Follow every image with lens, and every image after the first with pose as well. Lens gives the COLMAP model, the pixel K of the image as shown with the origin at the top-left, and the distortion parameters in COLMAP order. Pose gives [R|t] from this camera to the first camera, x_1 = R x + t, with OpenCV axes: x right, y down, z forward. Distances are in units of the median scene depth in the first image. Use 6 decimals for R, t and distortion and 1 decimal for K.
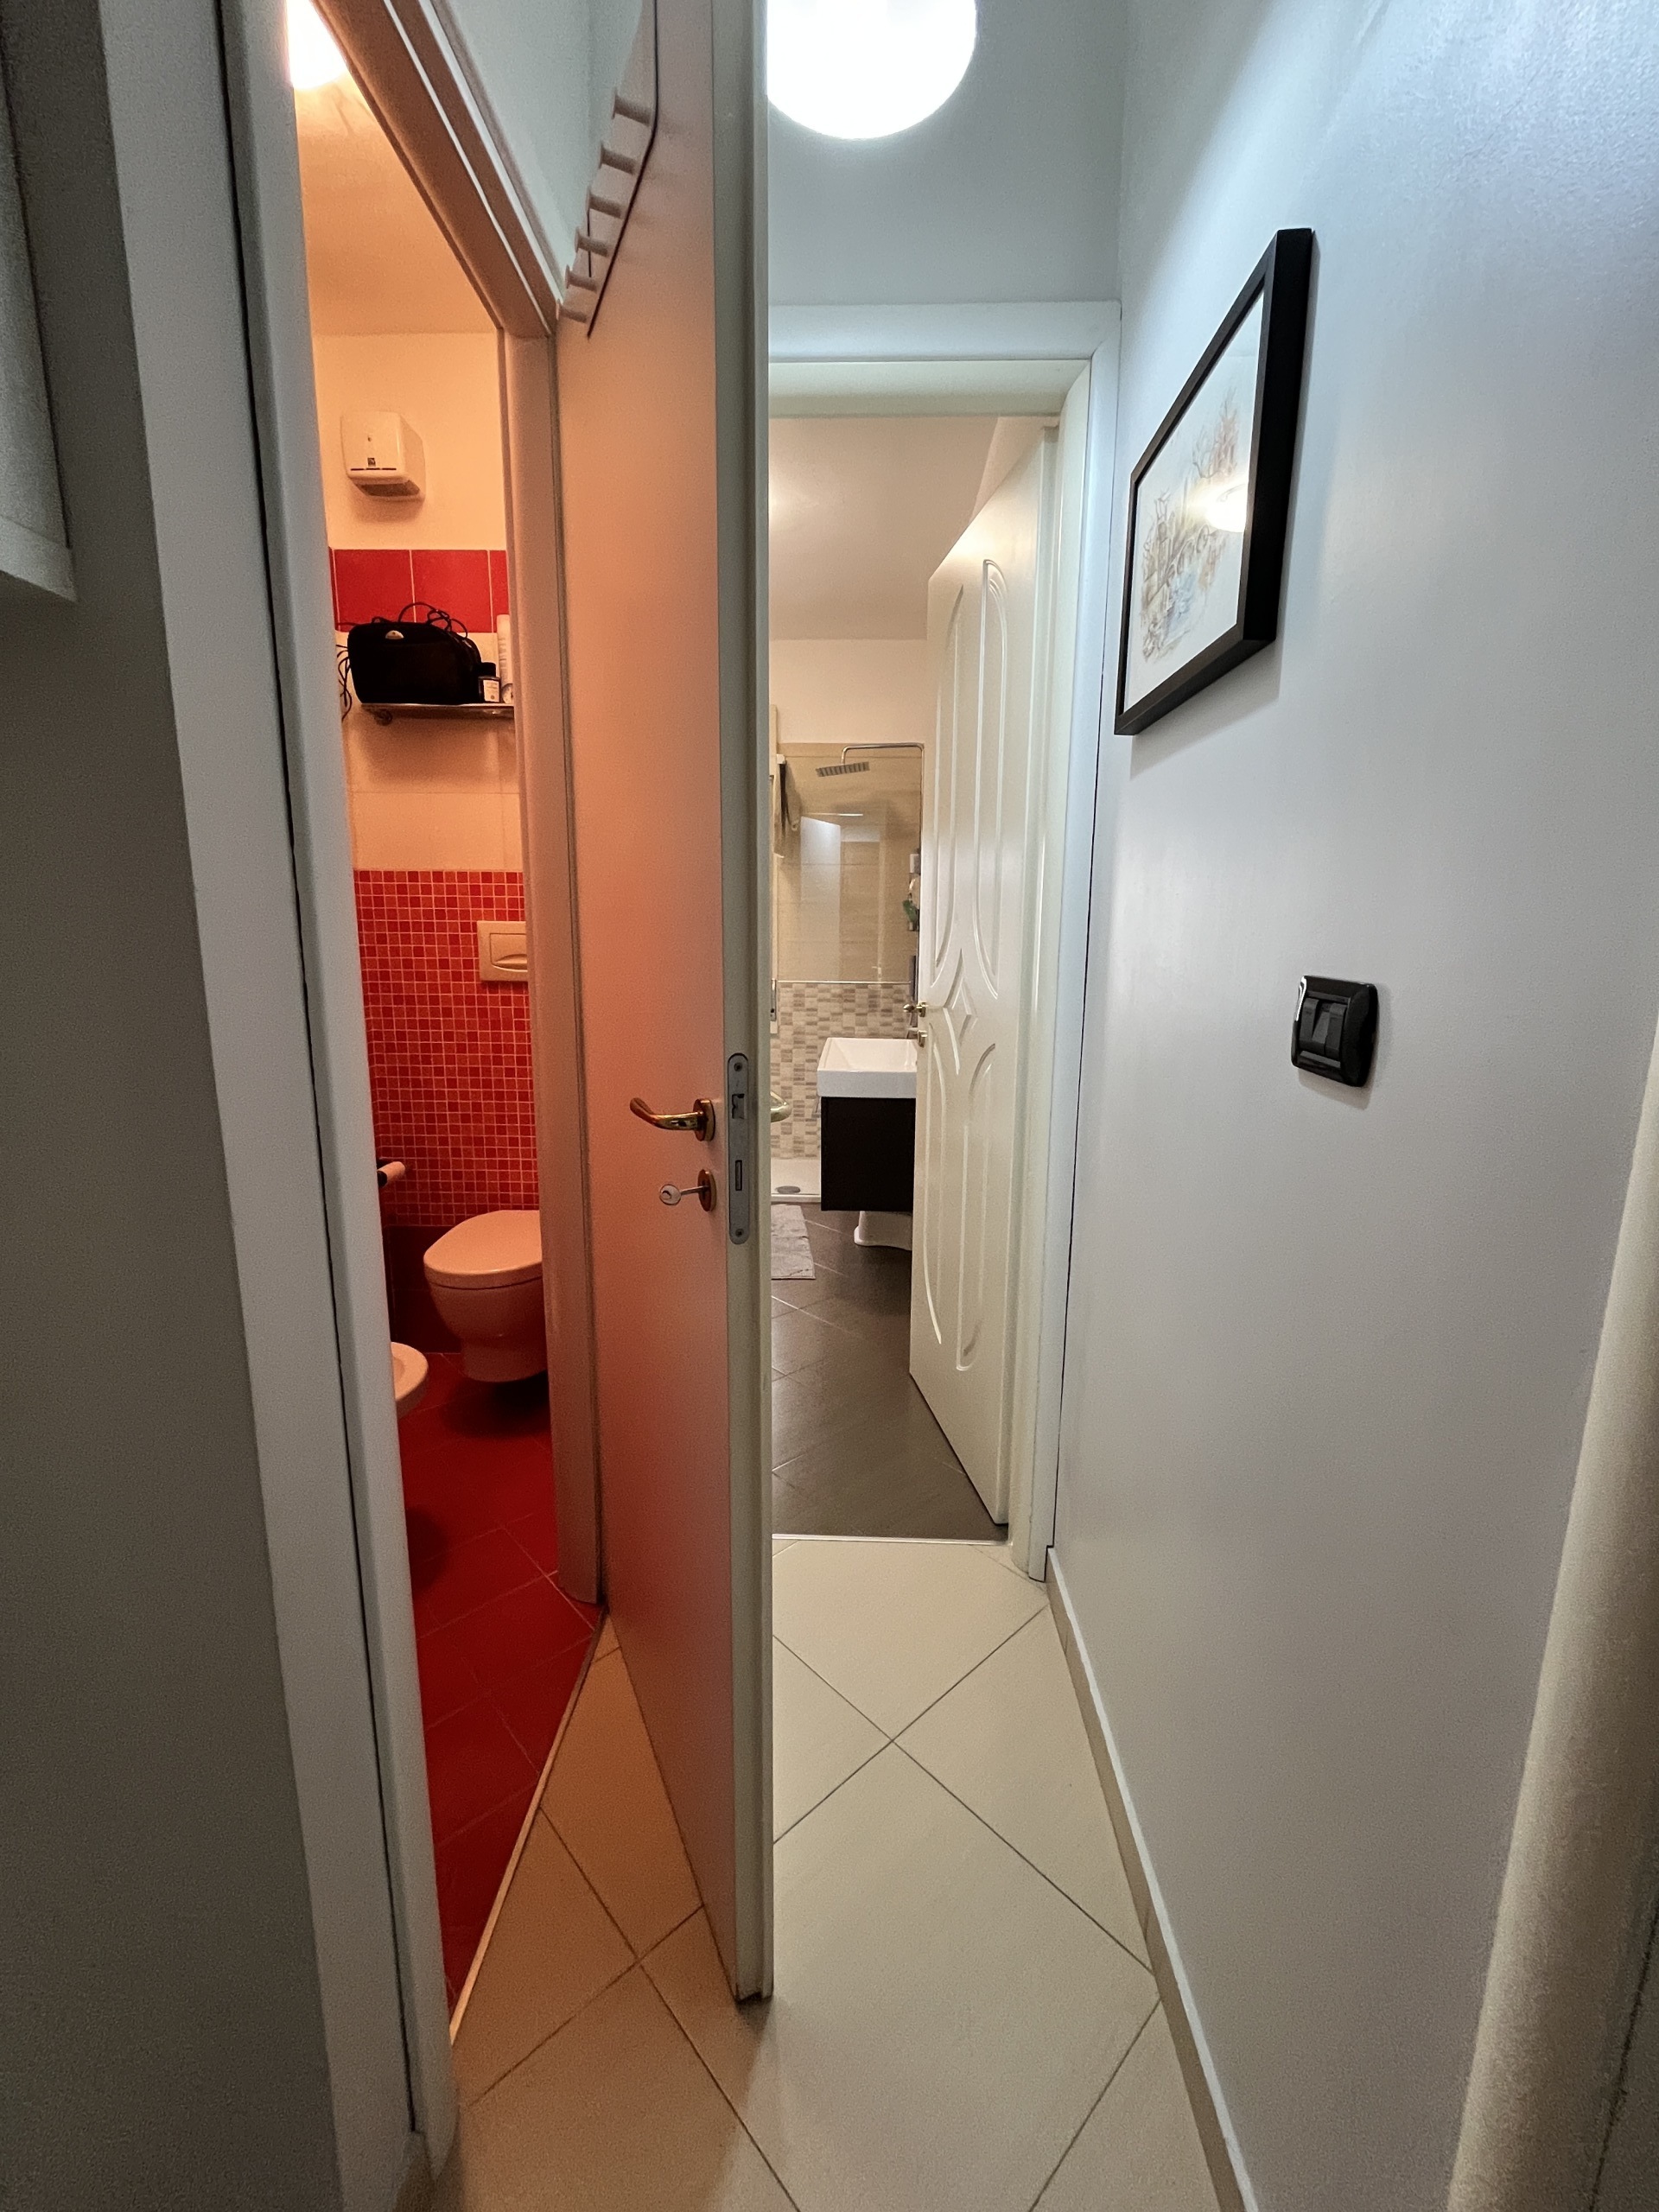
lens RADIAL K [[892.8, 0, 825.3], [0, 892.8, 1094.2], [0, 0, 1]] dist [-0.002844, -0.000187]
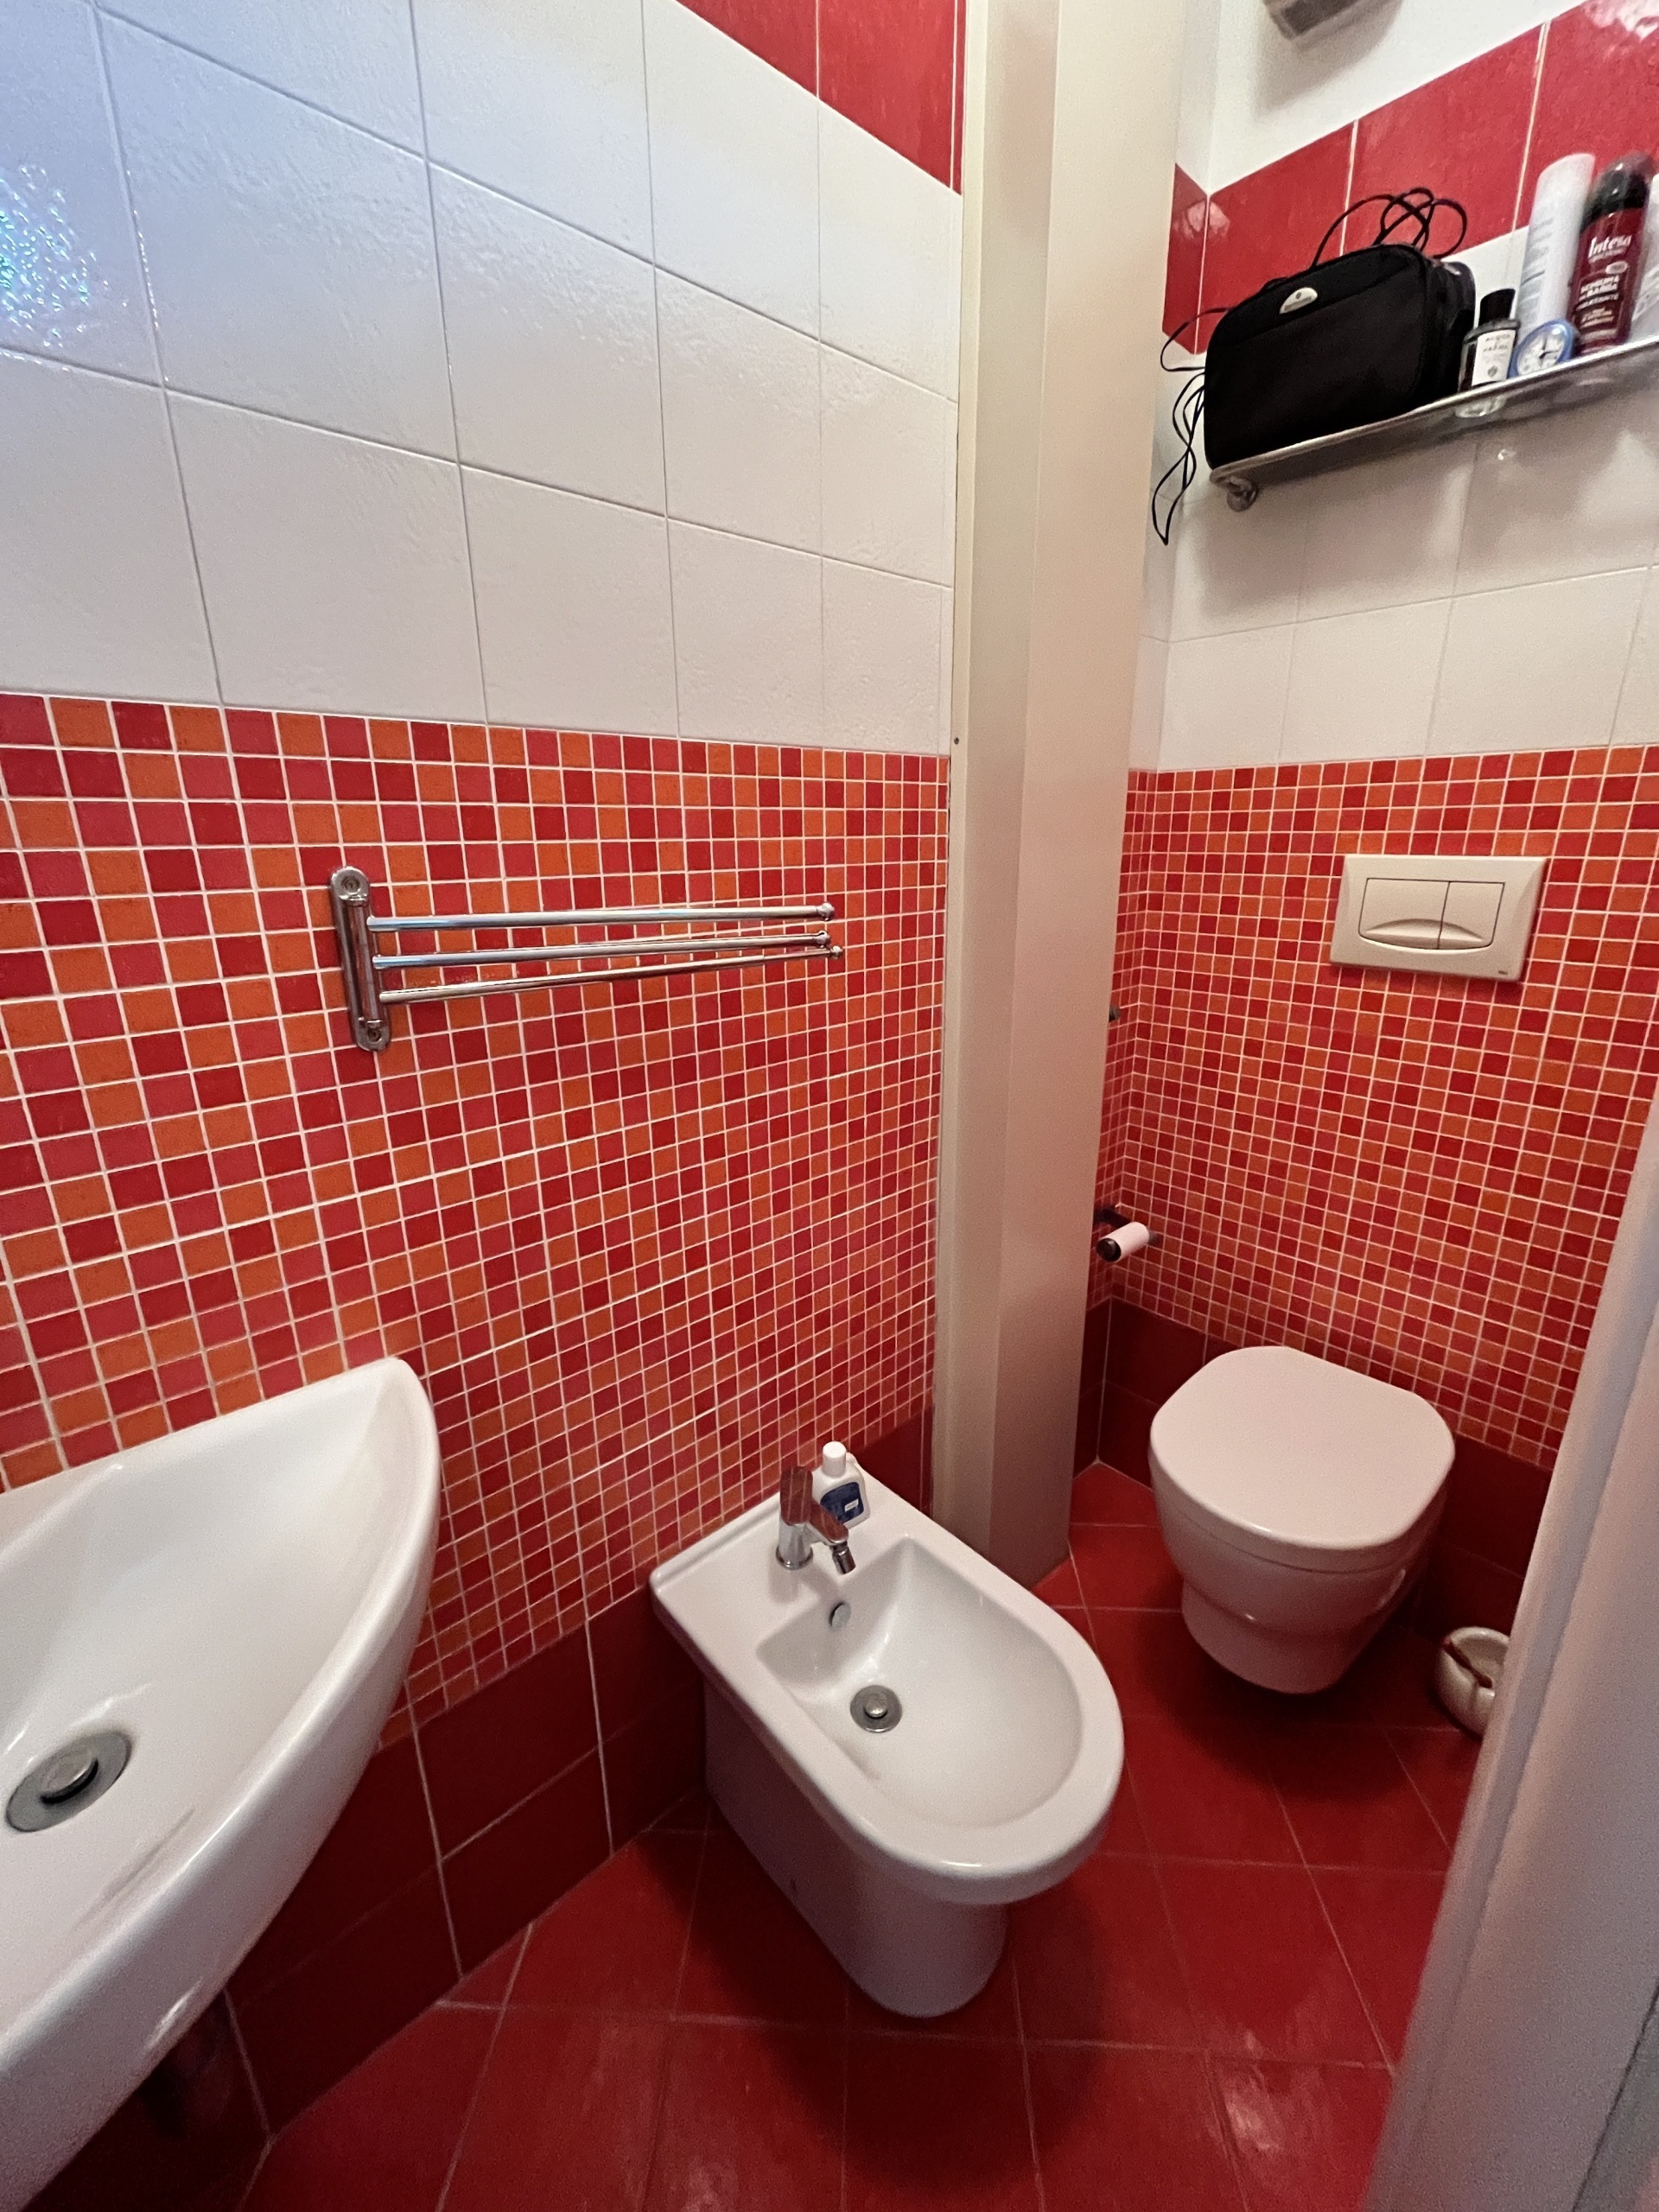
lens RADIAL K [[890.6, 0, 829.0], [0, 890.6, 1098.1], [0, 0, 1]] dist [-0.003545, -0.000223]
pose [[0.691512, 0.190296, -0.696849, -0.197816], [-0.112055, 0.981258, 0.156766, -0.095951], [0.713621, -0.030320, 0.699875, 0.378676]]
